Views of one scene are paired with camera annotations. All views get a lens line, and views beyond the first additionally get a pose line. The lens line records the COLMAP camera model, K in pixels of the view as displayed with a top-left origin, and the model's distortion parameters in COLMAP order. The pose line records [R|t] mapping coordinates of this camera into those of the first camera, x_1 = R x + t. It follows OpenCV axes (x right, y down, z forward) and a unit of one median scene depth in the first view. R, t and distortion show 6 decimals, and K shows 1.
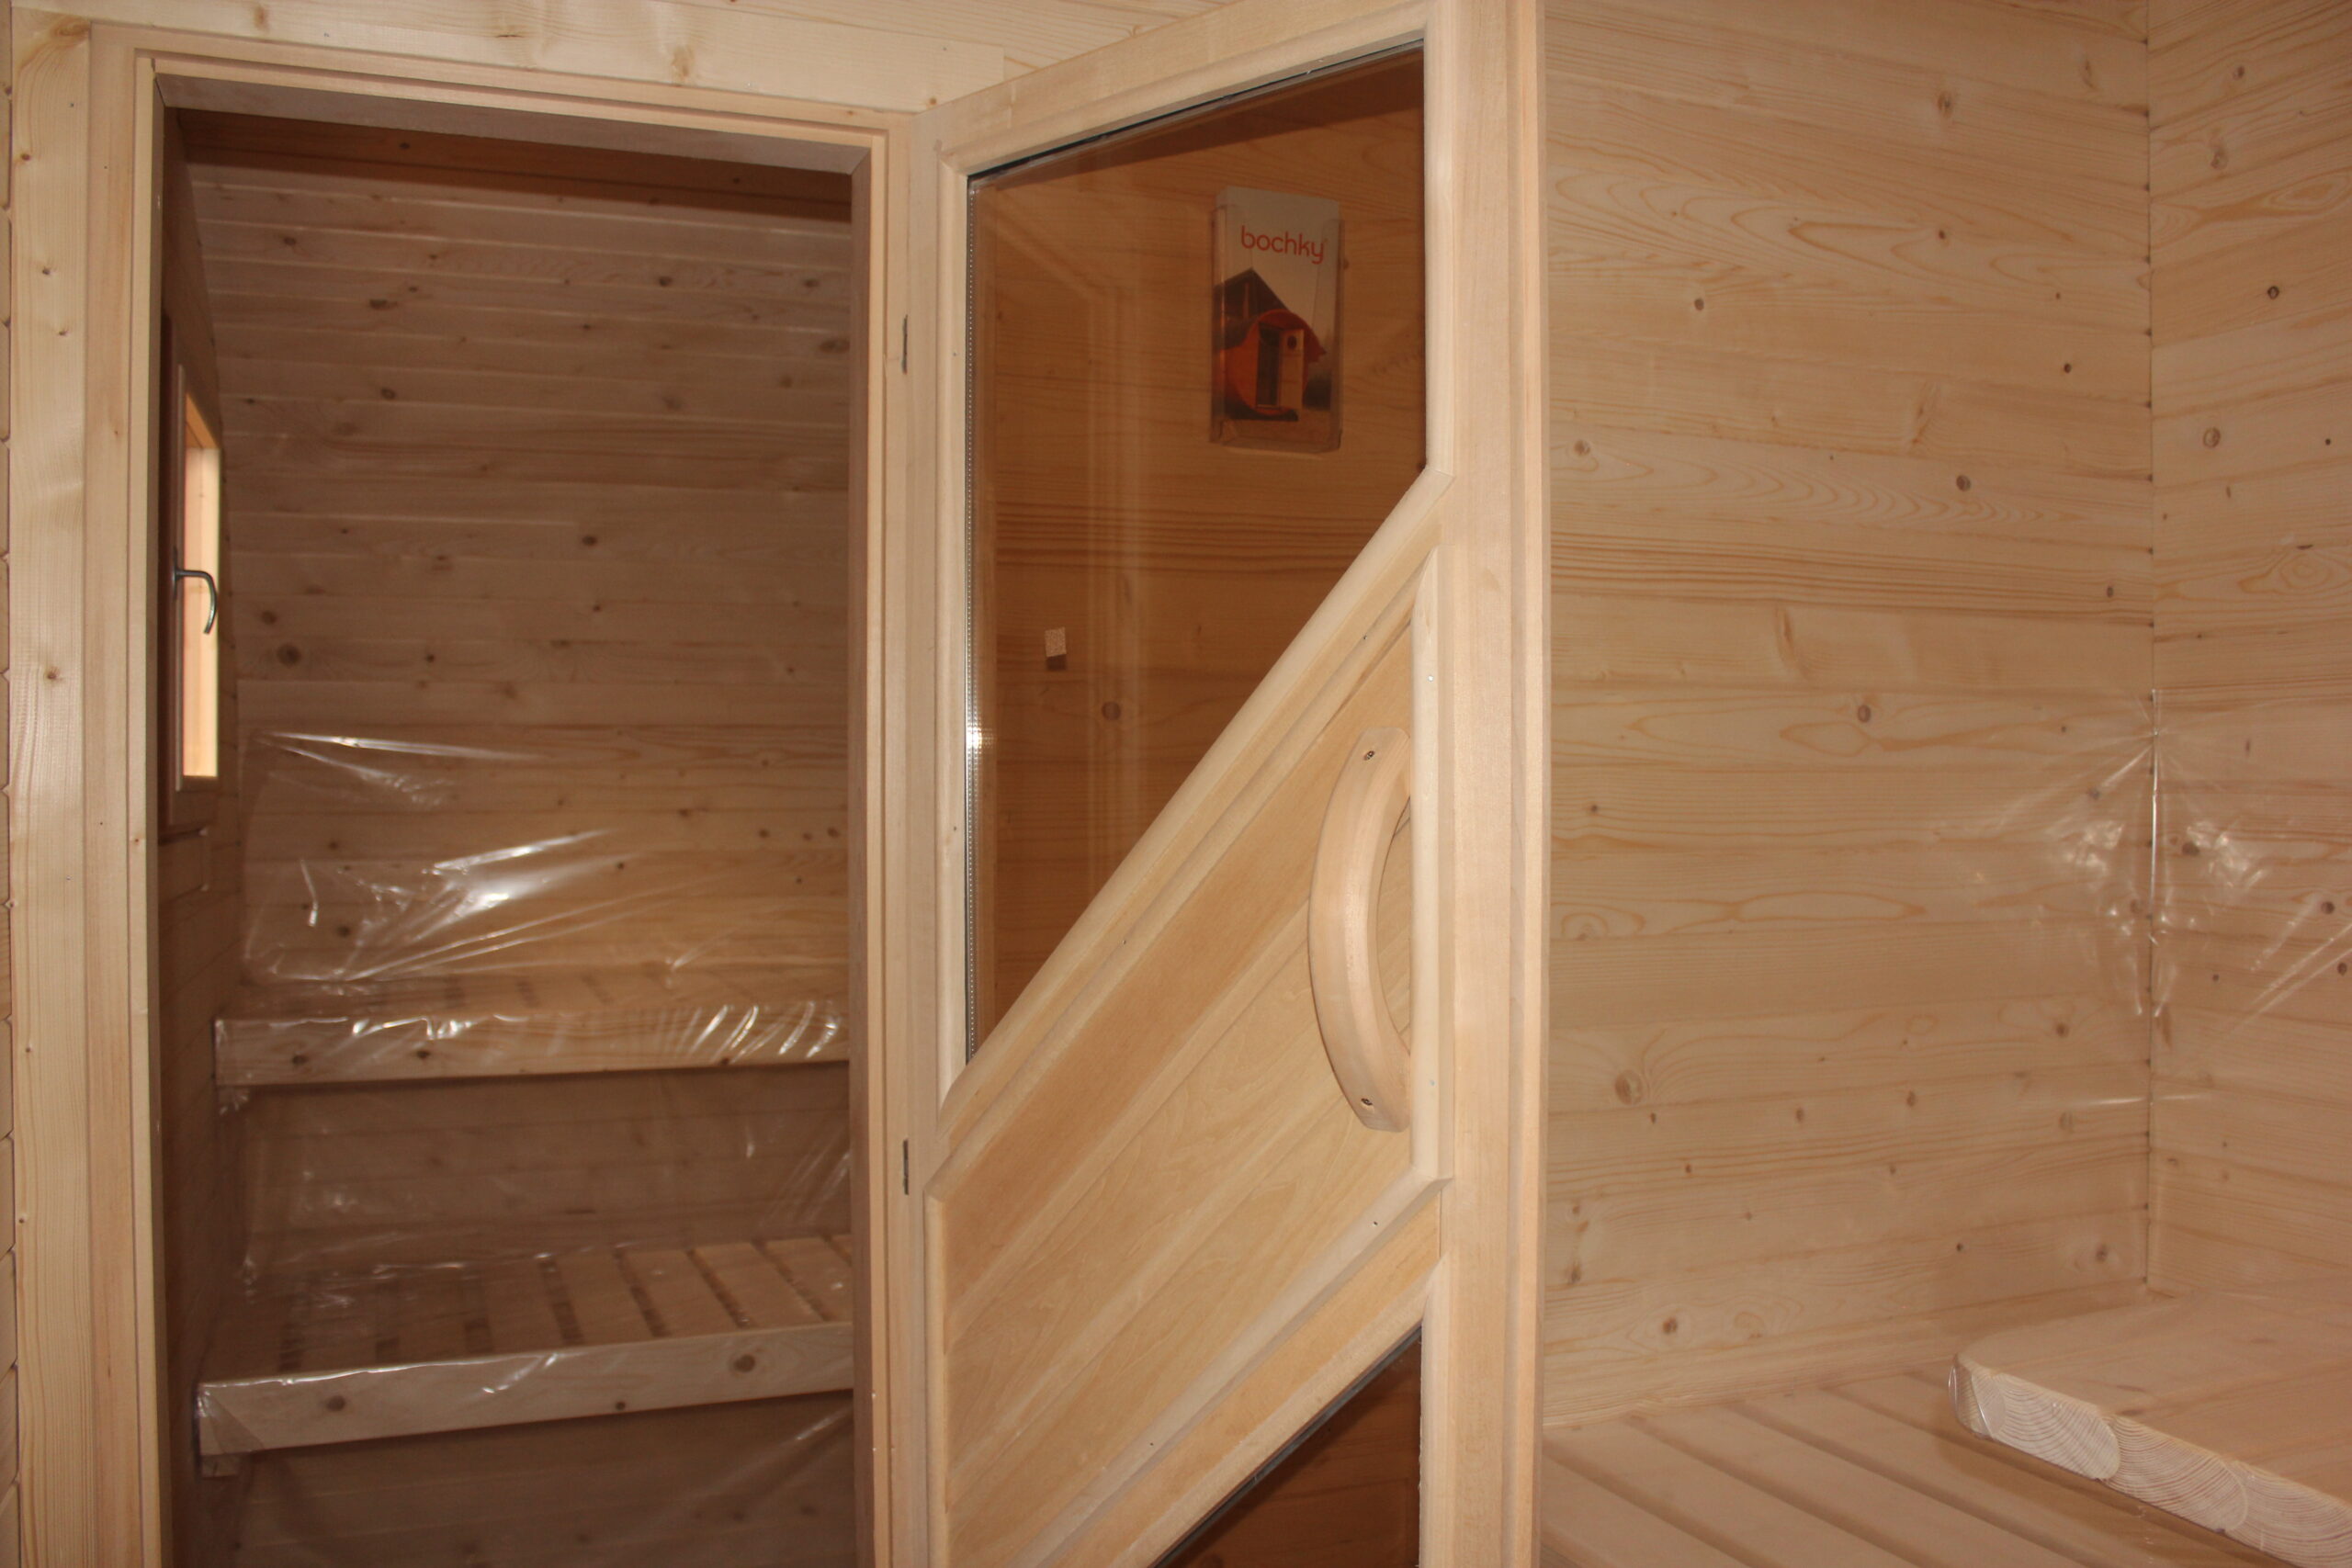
lens RADIAL K [[1963.6, 0, 1175.0], [0, 1963.6, 812.2], [0, 0, 1]] dist [-0.164795, 0.148816]
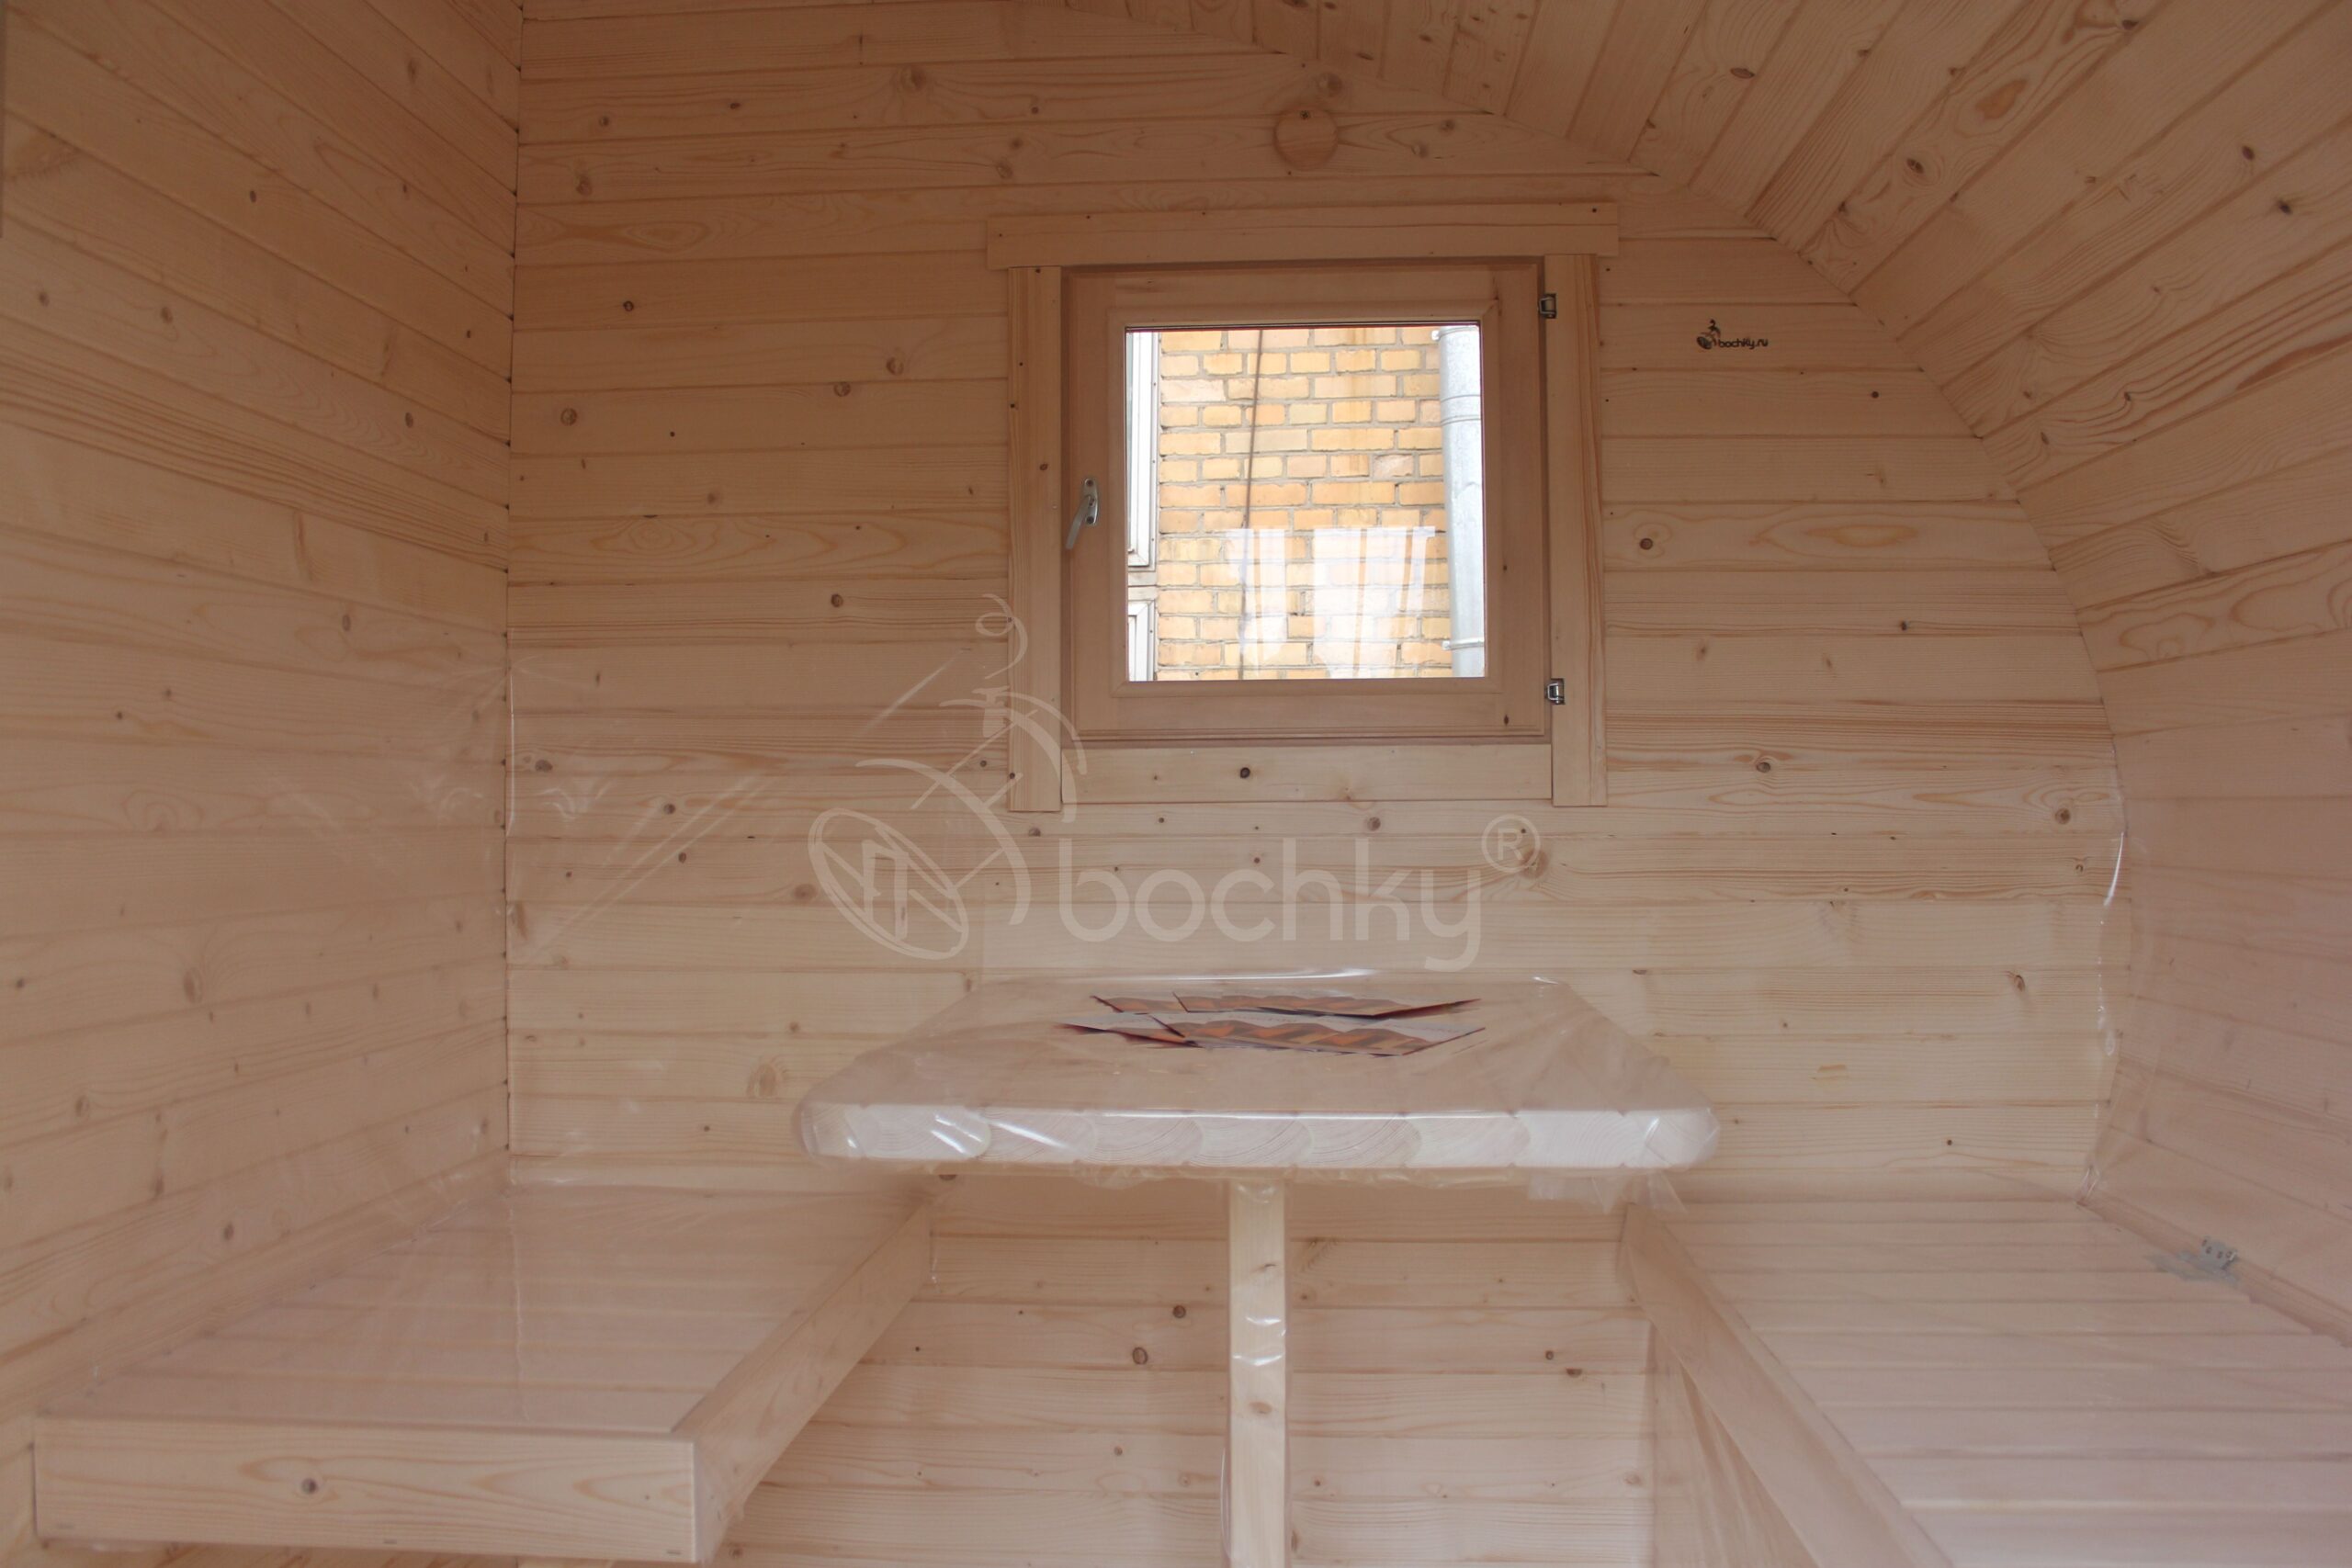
lens RADIAL K [[1963.6, 0, 1175.0], [0, 1963.6, 812.2], [0, 0, 1]] dist [-0.164795, 0.148816]
pose [[0.436695, 0.002790, 0.899605, -0.376133], [0.011666, 0.999894, -0.008764, 0.065470], [-0.899534, 0.014322, 0.436616, 0.140993]]
